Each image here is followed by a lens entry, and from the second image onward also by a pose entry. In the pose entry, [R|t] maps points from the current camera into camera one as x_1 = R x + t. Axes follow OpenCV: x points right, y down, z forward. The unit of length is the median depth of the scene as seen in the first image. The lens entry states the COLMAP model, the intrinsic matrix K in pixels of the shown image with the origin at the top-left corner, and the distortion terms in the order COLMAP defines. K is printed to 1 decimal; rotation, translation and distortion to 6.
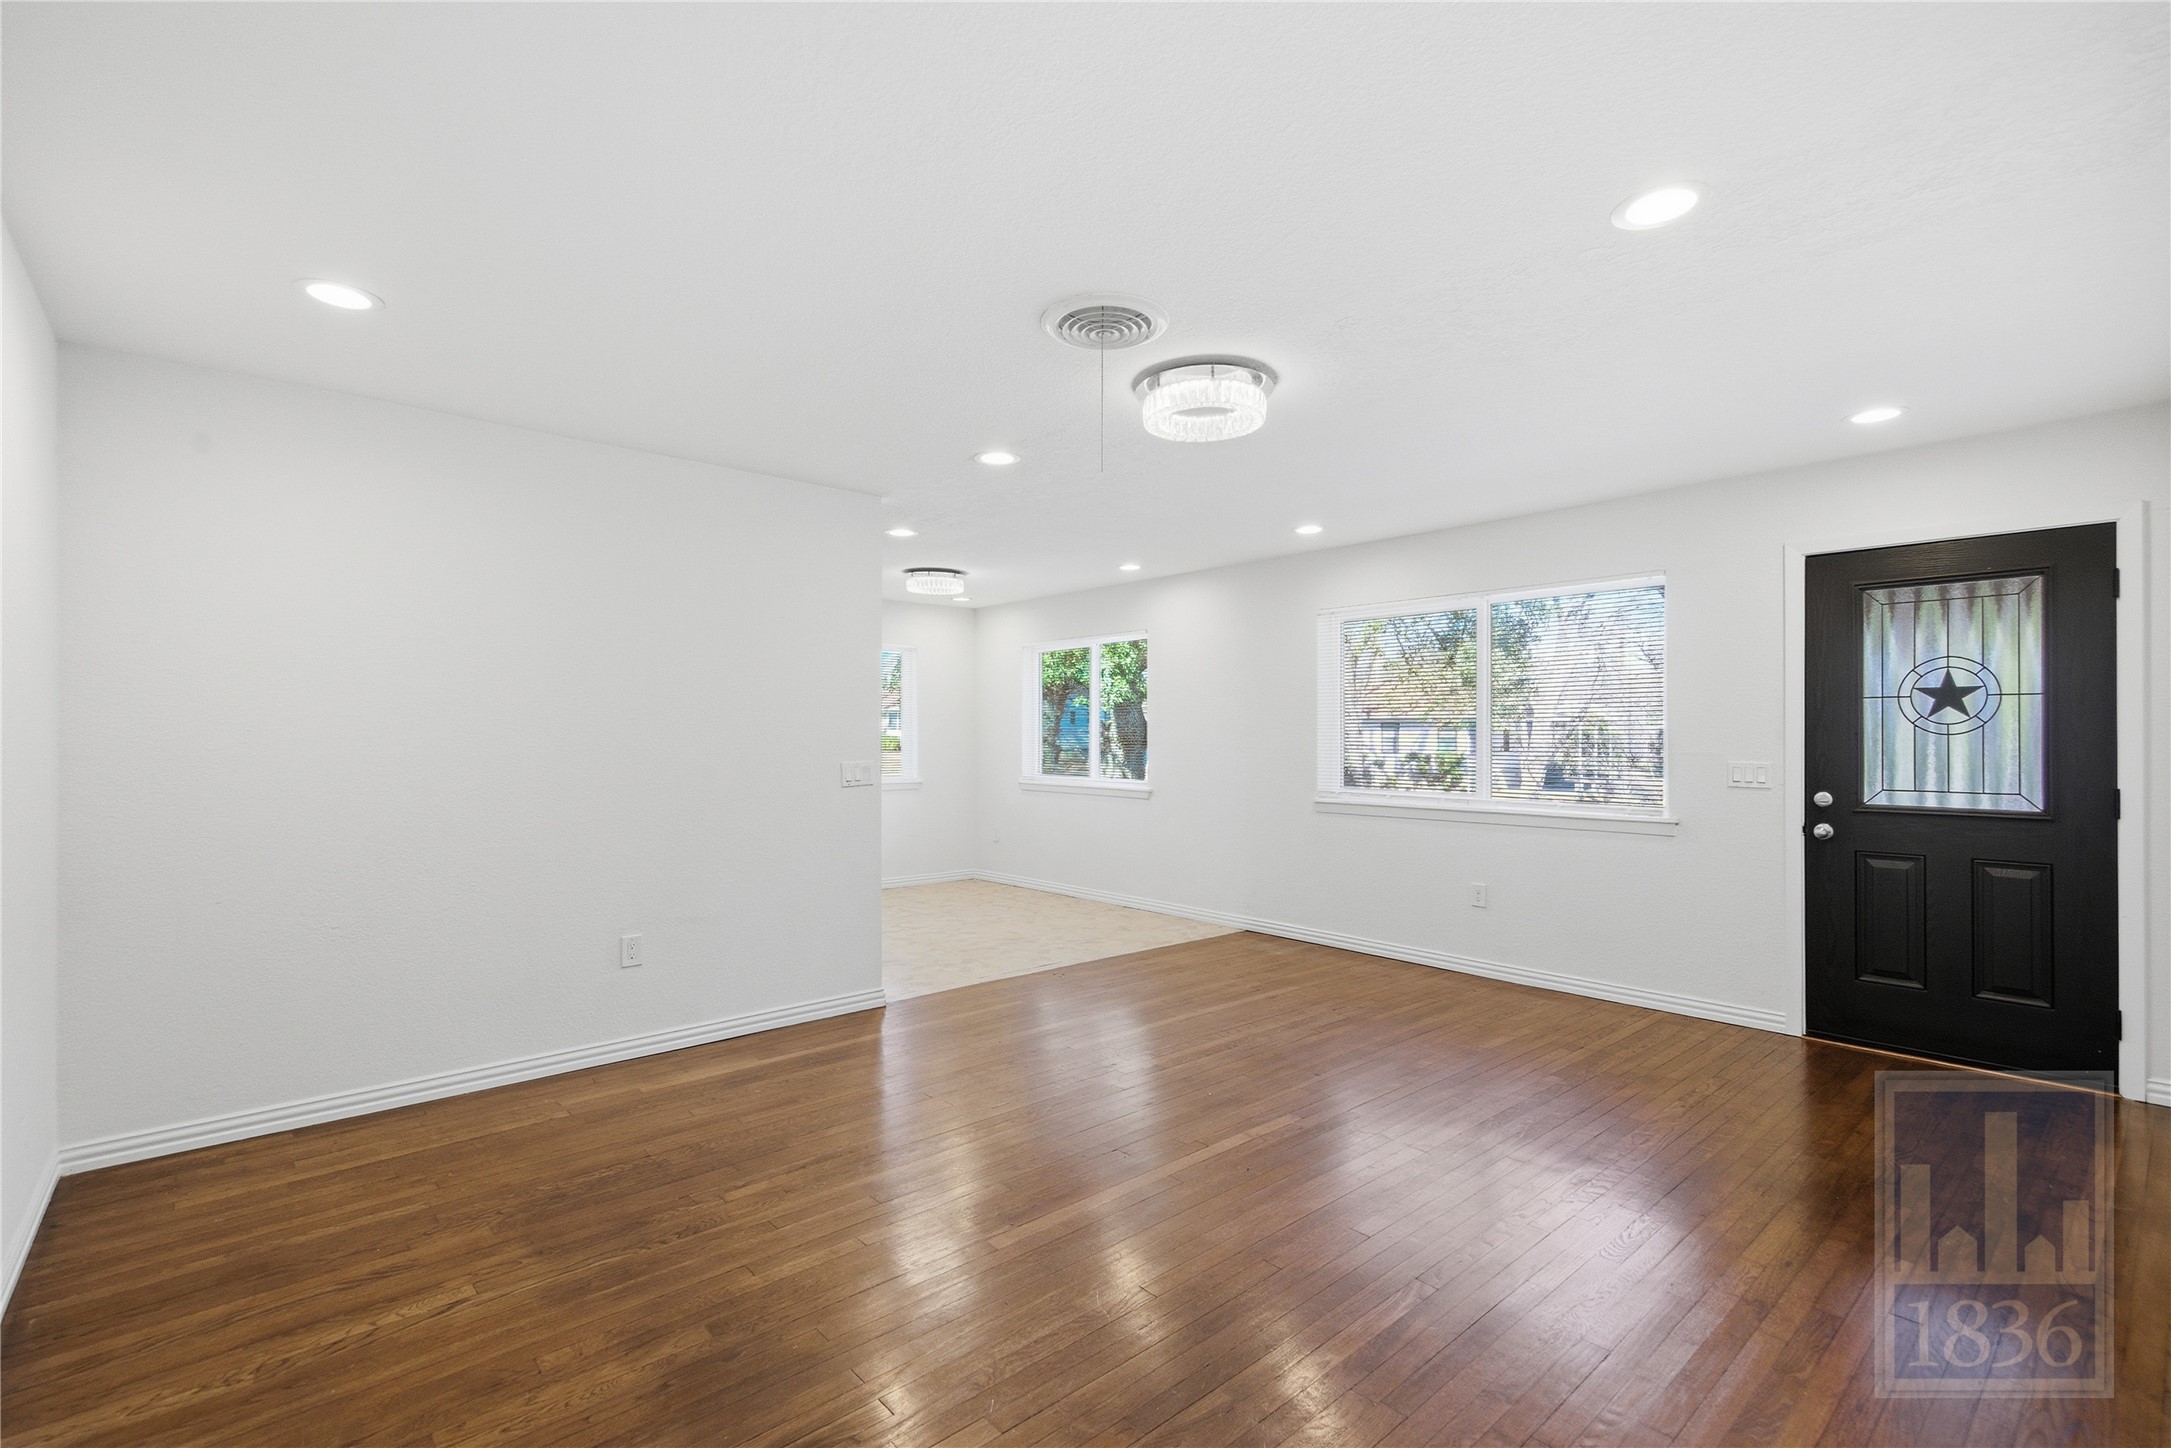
lens RADIAL K [[951.2, 0, 1074.7], [0, 951.2, 734.3], [0, 0, 1]] dist [0.002311, -0.012297]
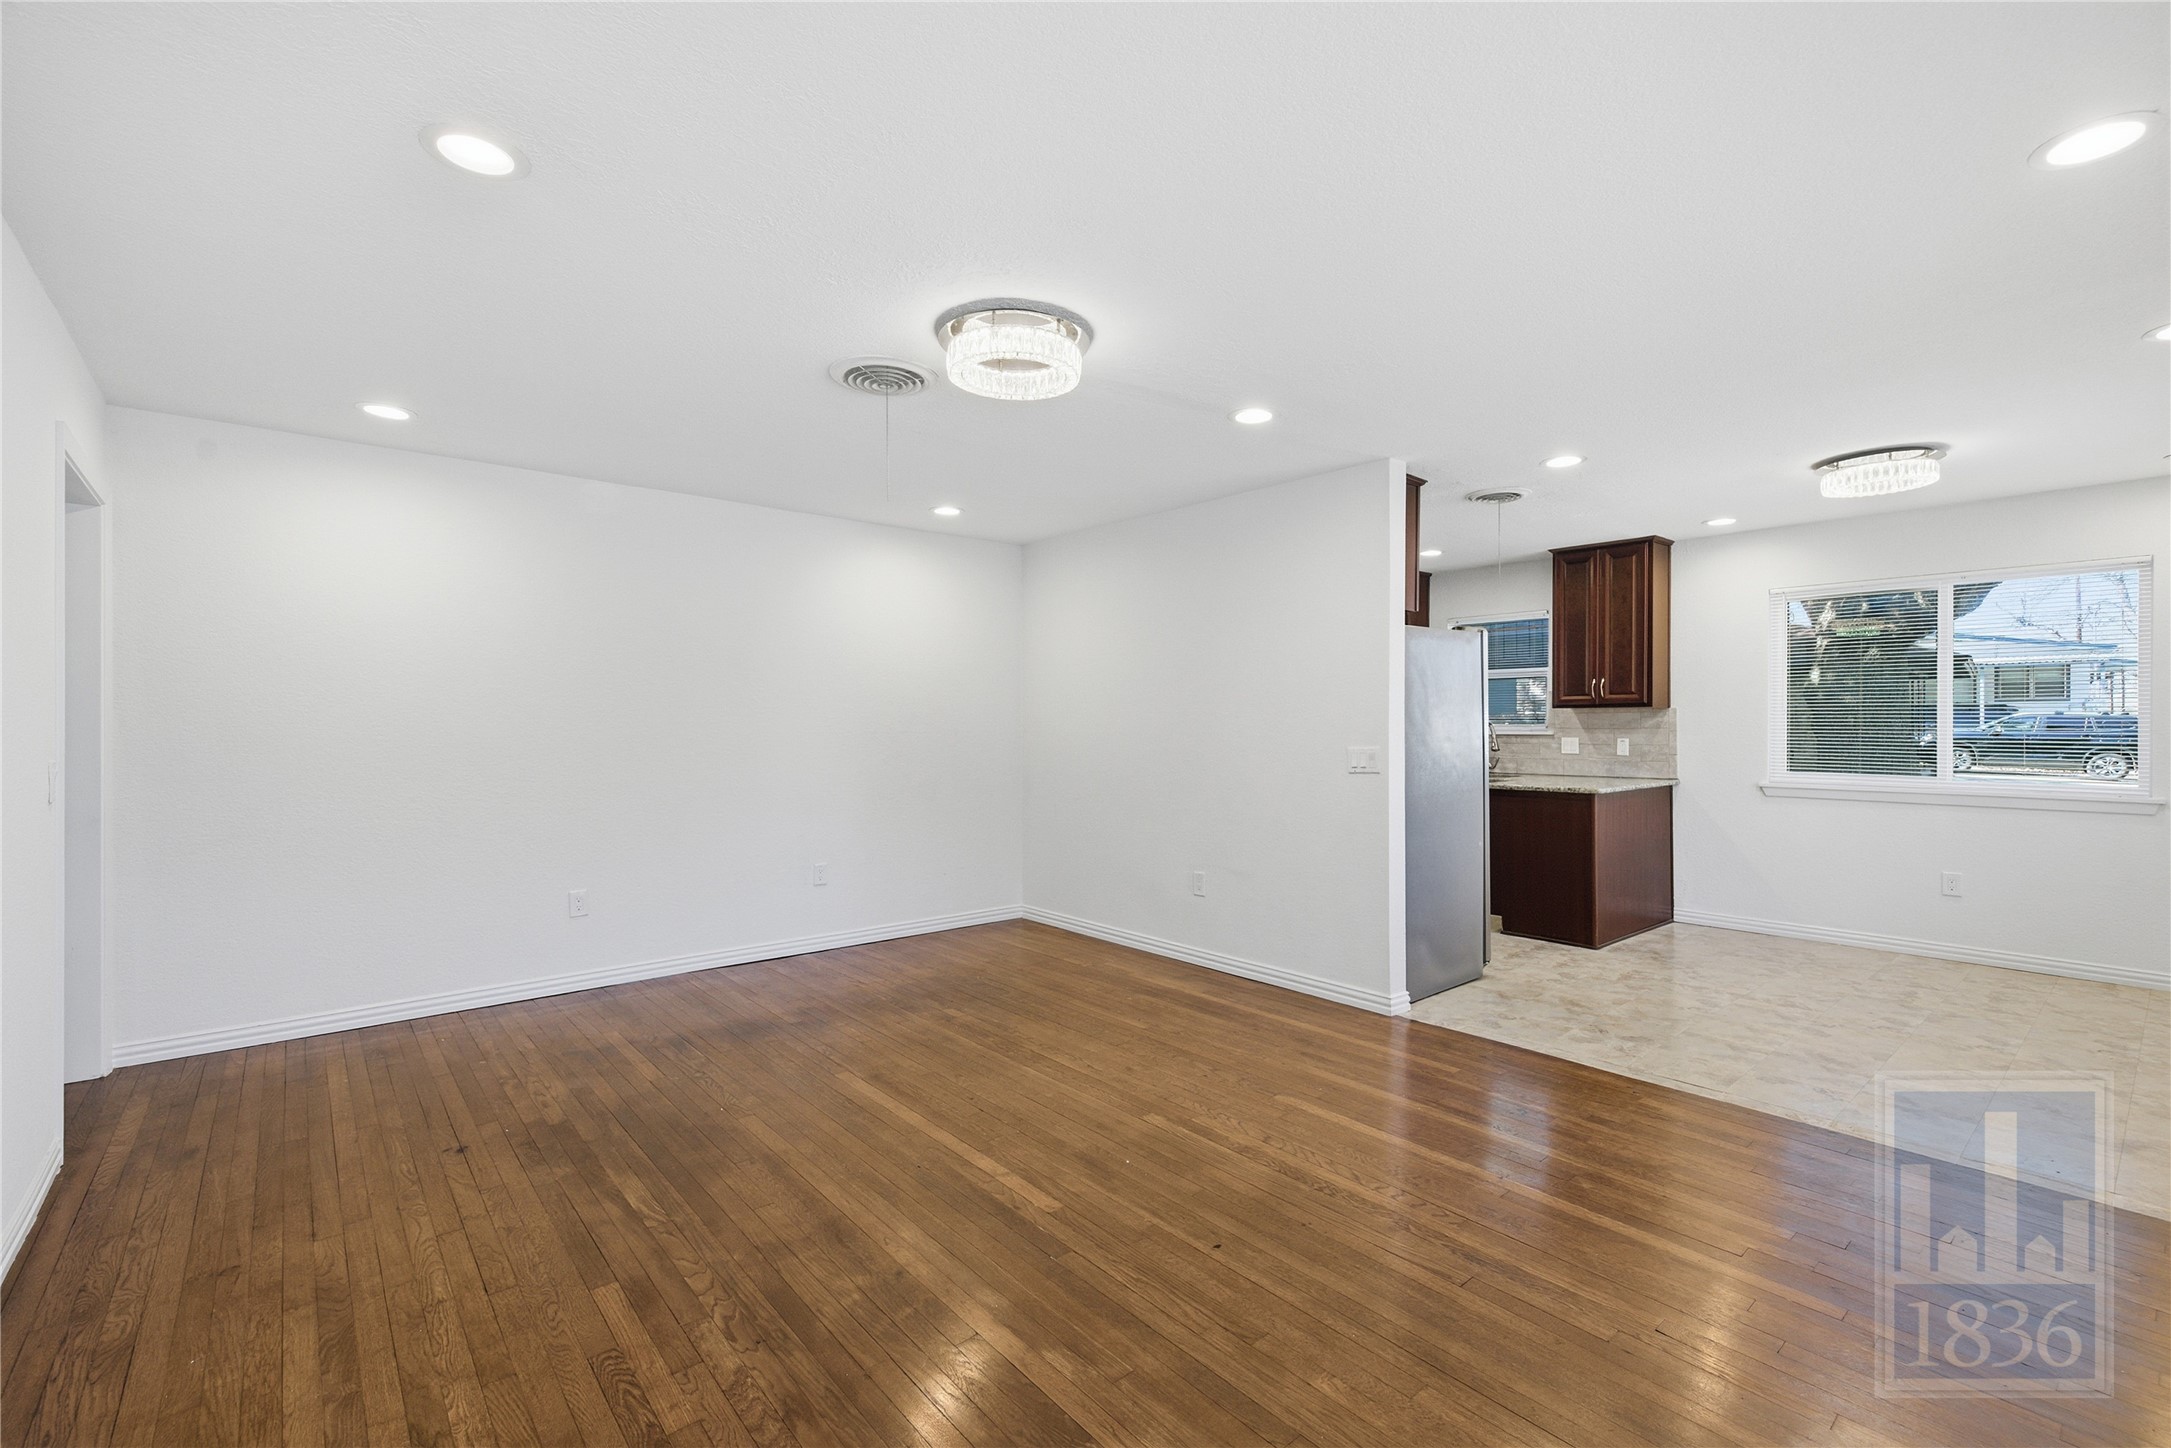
lens RADIAL K [[938.4, 0, 1085.8], [0, 938.4, 726.8], [0, 0, 1]] dist [0.010322, 0.000157]
pose [[-0.006191, 0.008248, -0.999947, 0.813437], [0.004487, 0.999956, 0.008220, 0.000055], [0.999971, -0.004436, -0.006228, 0.835875]]
